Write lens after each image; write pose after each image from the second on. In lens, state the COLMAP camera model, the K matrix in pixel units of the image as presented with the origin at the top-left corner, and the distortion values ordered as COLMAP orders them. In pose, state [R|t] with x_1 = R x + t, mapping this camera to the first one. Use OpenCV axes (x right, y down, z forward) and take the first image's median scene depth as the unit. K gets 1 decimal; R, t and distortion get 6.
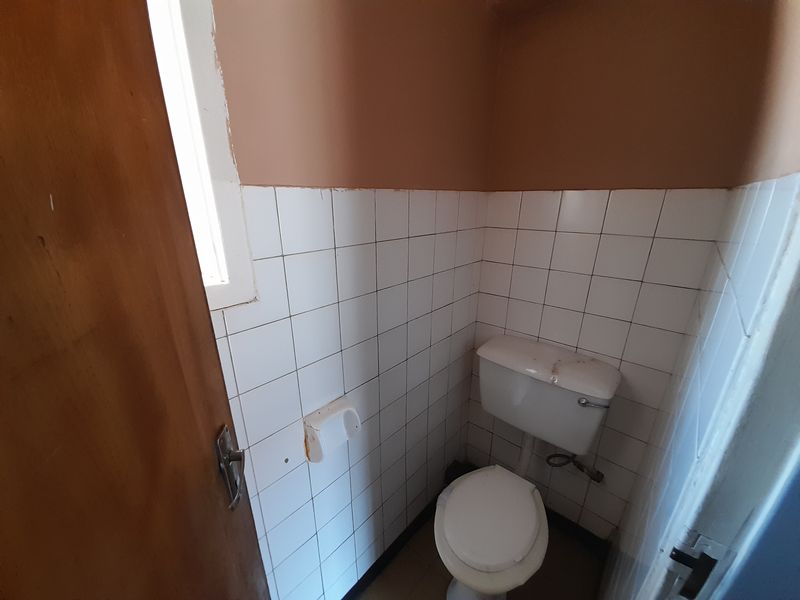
lens RADIAL K [[315.9, 0, 393.5], [0, 315.9, 306.2], [0, 0, 1]] dist [0.018982, -0.015597]
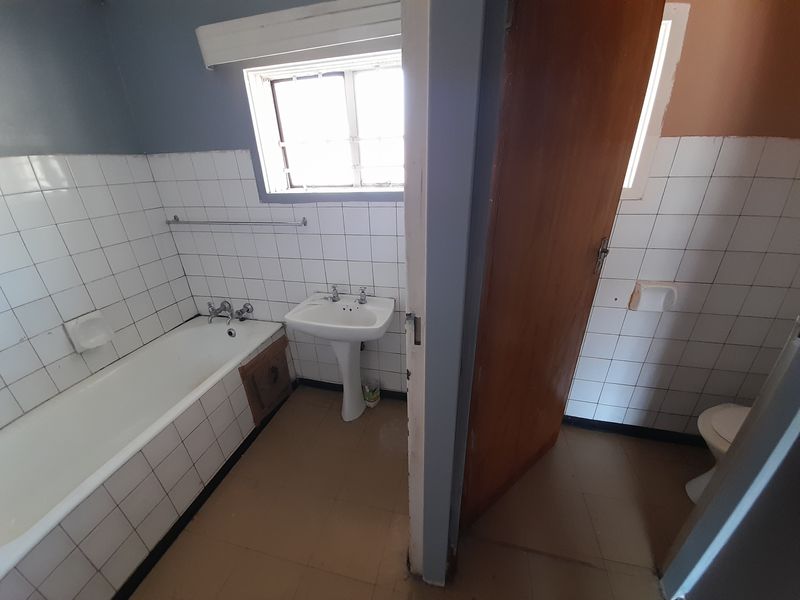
lens RADIAL K [[315.9, 0, 393.5], [0, 315.9, 306.2], [0, 0, 1]] dist [0.018982, -0.015597]
pose [[0.476839, 0.364300, -0.799944, 0.539096], [-0.262894, 0.927521, 0.265691, 0.396203], [0.838756, 0.083609, 0.538050, -1.065851]]
